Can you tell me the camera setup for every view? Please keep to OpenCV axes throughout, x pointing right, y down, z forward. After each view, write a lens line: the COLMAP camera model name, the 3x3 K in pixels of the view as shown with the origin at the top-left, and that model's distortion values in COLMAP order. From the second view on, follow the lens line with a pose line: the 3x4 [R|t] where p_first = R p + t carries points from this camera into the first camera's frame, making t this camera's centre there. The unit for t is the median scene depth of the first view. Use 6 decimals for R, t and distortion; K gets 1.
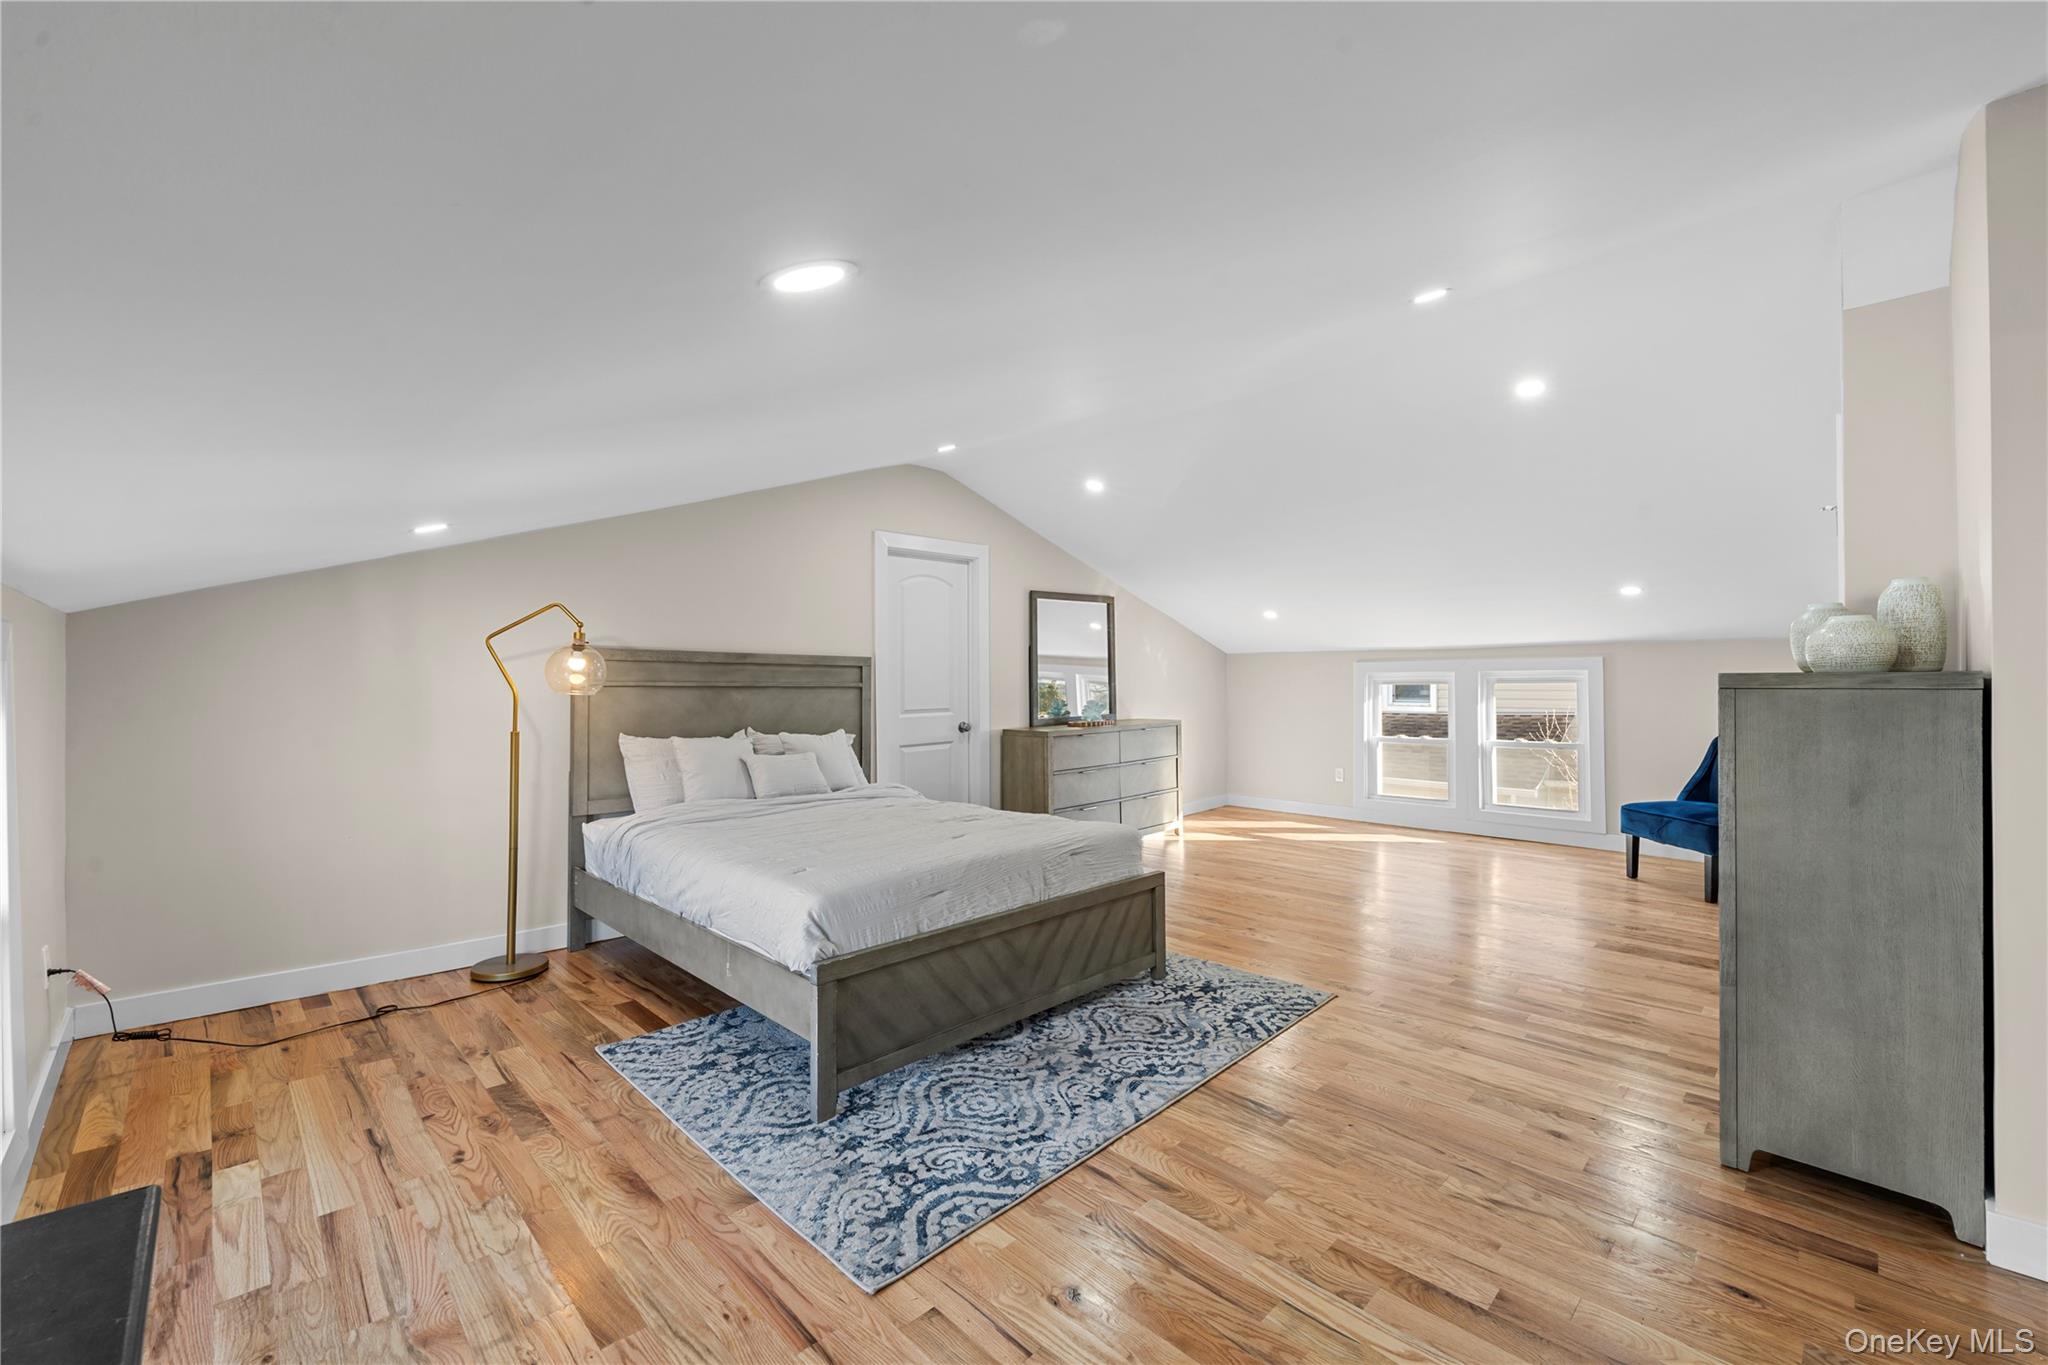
lens RADIAL K [[834.3, 0, 1023.0], [0, 834.3, 679.3], [0, 0, 1]] dist [-0.000428, -0.001839]
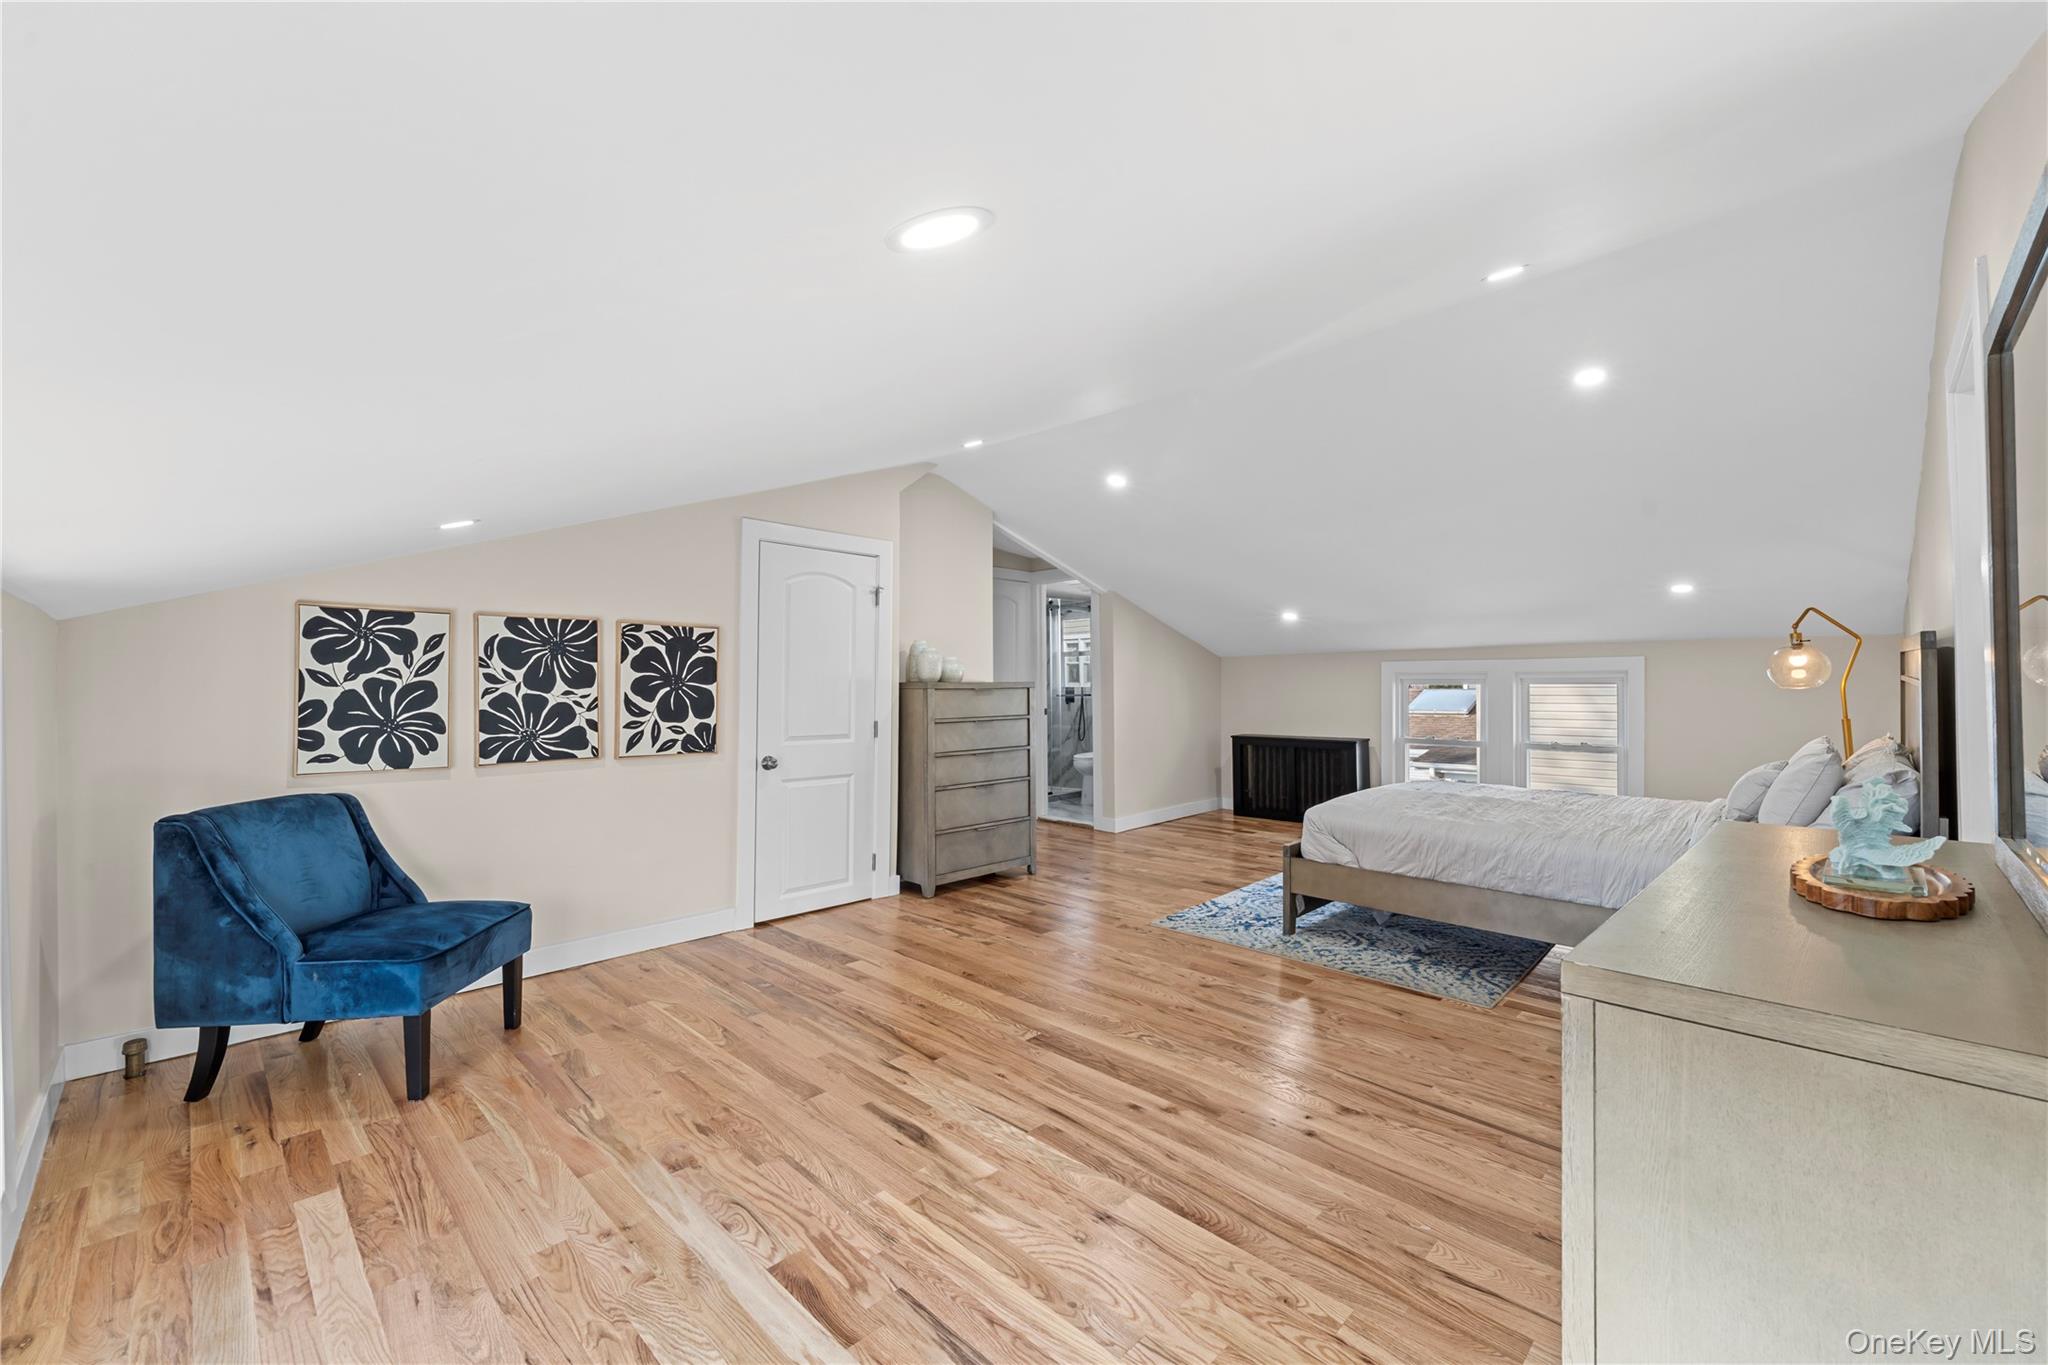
lens RADIAL K [[834.3, 0, 1023.8], [0, 834.3, 676.0], [0, 0, 1]] dist [-0.000428, -0.001839]
pose [[-0.999775, 0.014948, -0.015040, 0.557267], [0.015089, 0.999843, -0.009286, -0.001718], [0.014899, -0.009511, -0.999844, 2.208153]]
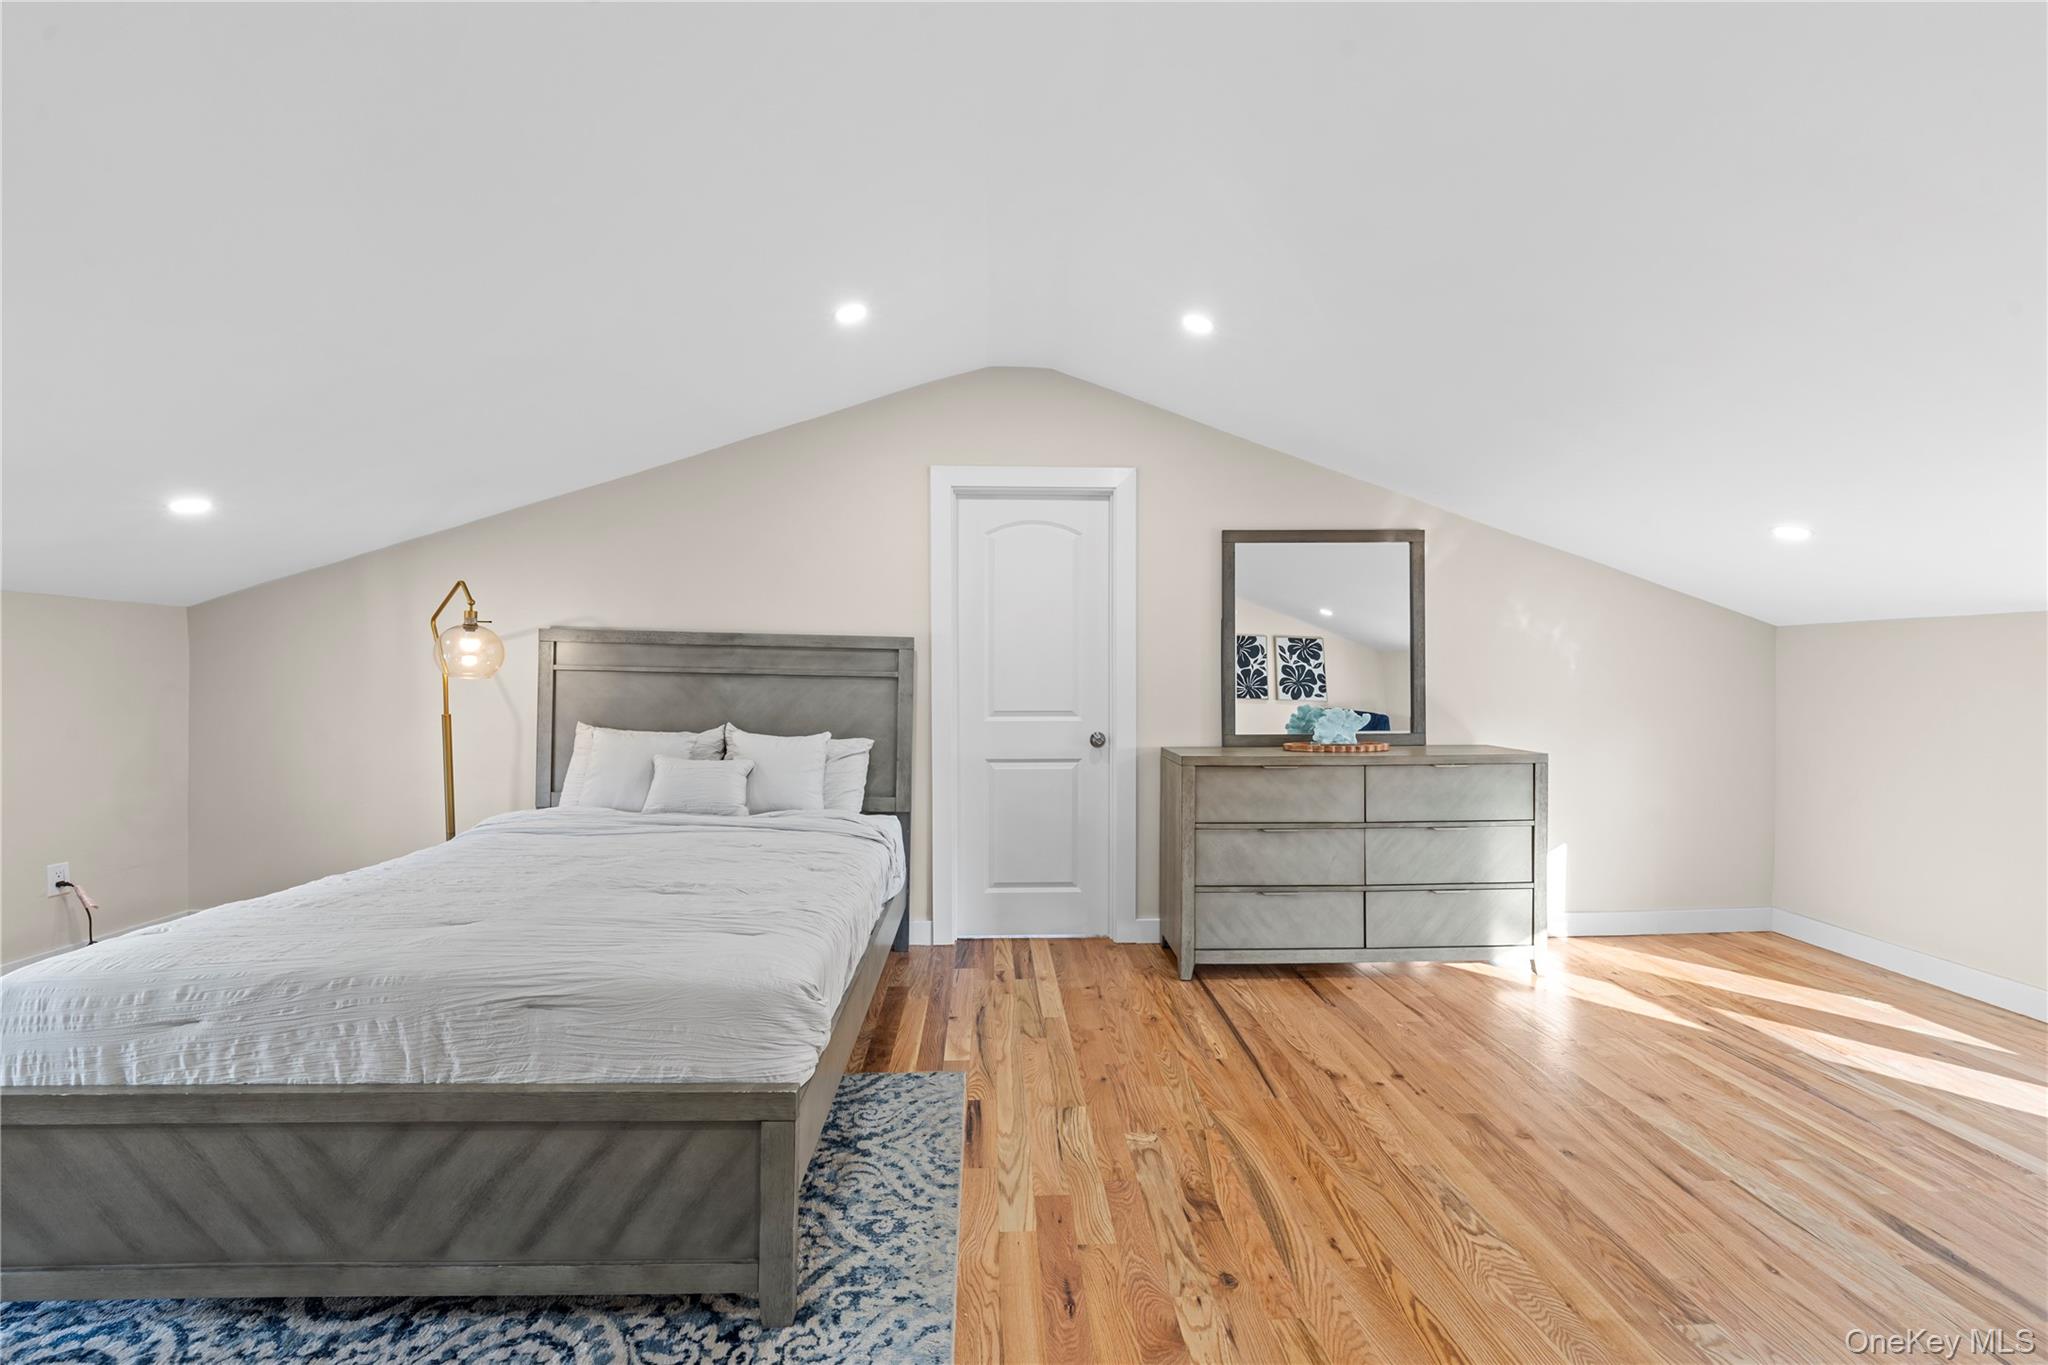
lens RADIAL K [[834.3, 0, 1011.7], [0, 834.3, 675.0], [0, 0, 1]] dist [-0.000428, -0.001839]
pose [[0.740529, 0.013021, -0.671898, 0.563847], [-0.012822, 0.999904, 0.005245, 0.002883], [0.671902, 0.004731, 0.740625, 0.757209]]
